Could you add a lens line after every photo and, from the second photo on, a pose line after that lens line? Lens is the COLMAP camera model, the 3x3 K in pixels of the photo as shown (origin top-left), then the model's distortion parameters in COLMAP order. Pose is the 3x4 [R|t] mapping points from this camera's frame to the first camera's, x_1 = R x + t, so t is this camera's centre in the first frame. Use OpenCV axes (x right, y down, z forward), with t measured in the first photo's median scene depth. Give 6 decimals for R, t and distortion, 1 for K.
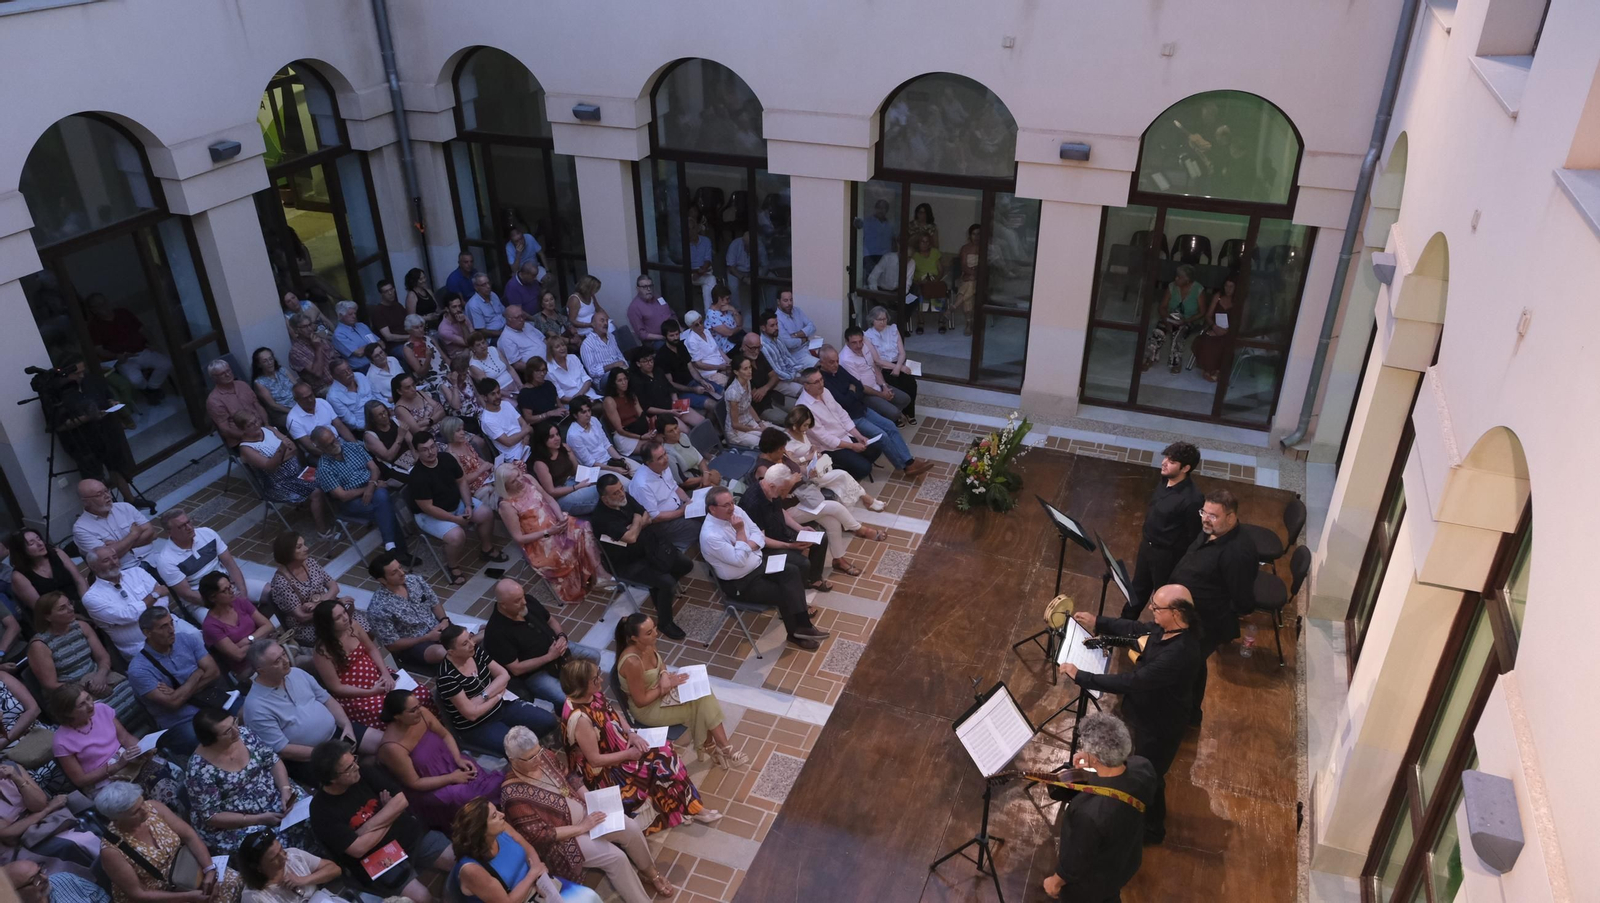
lens RADIAL K [[1044.4, 0, 831.9], [0, 1044.4, 417.3], [0, 0, 1]] dist [-0.037776, 0.003077]
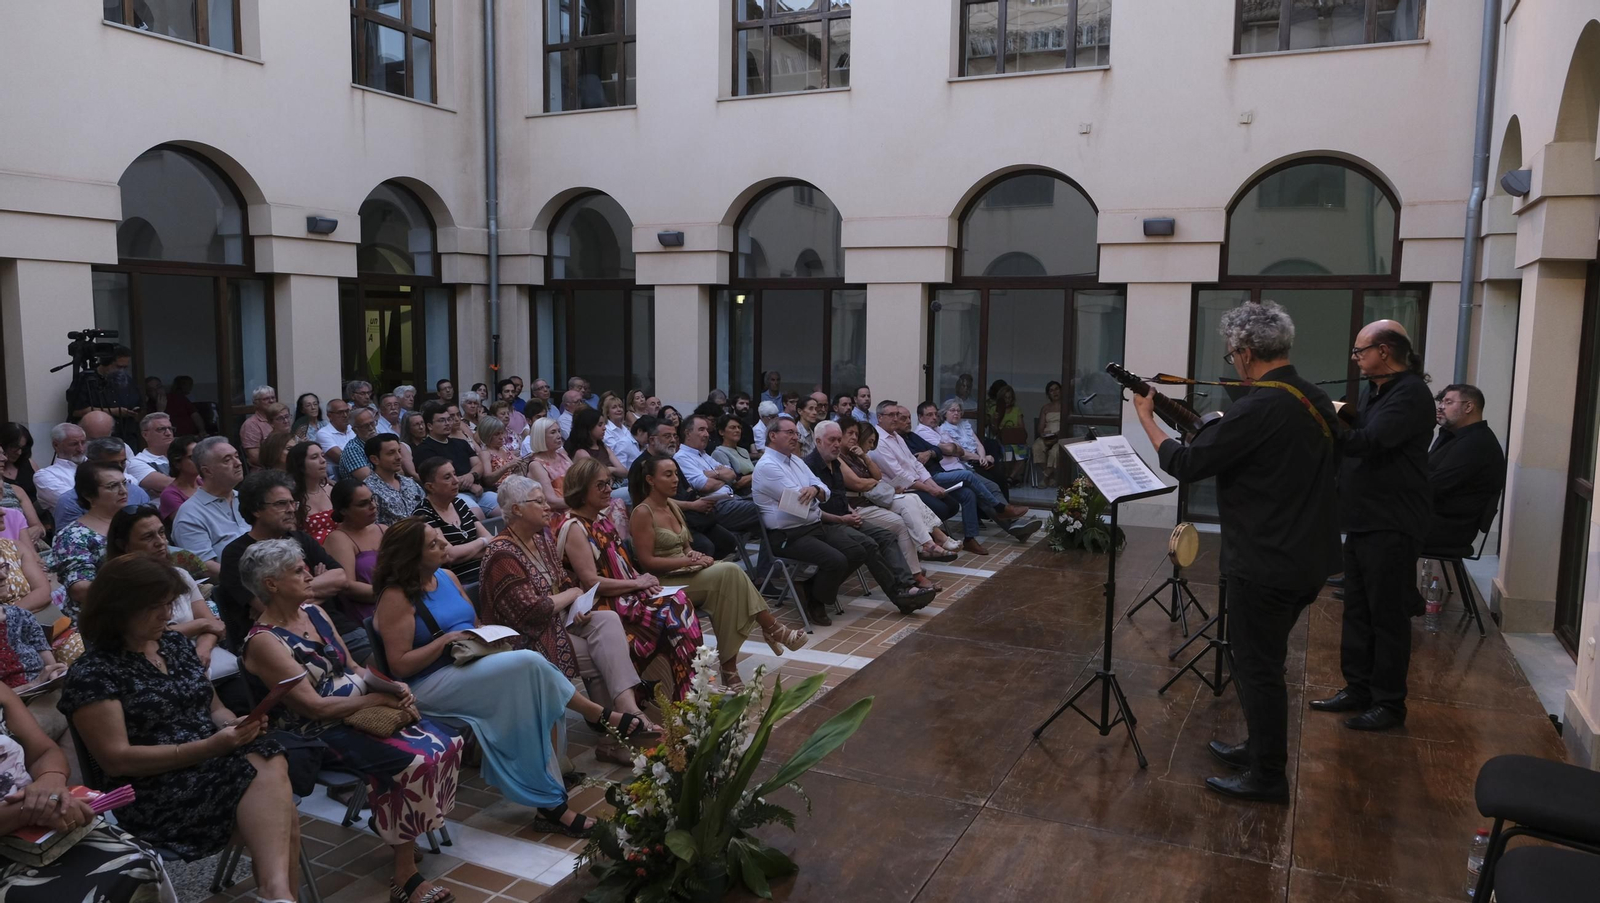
lens RADIAL K [[1044.4, 0, 831.9], [0, 1044.4, 417.3], [0, 0, 1]] dist [-0.037776, 0.003077]
pose [[0.996895, 0.020076, -0.076142, 0.005063], [-0.047694, 0.923352, -0.380981, 0.271485], [0.062658, 0.383430, 0.921442, 0.137174]]
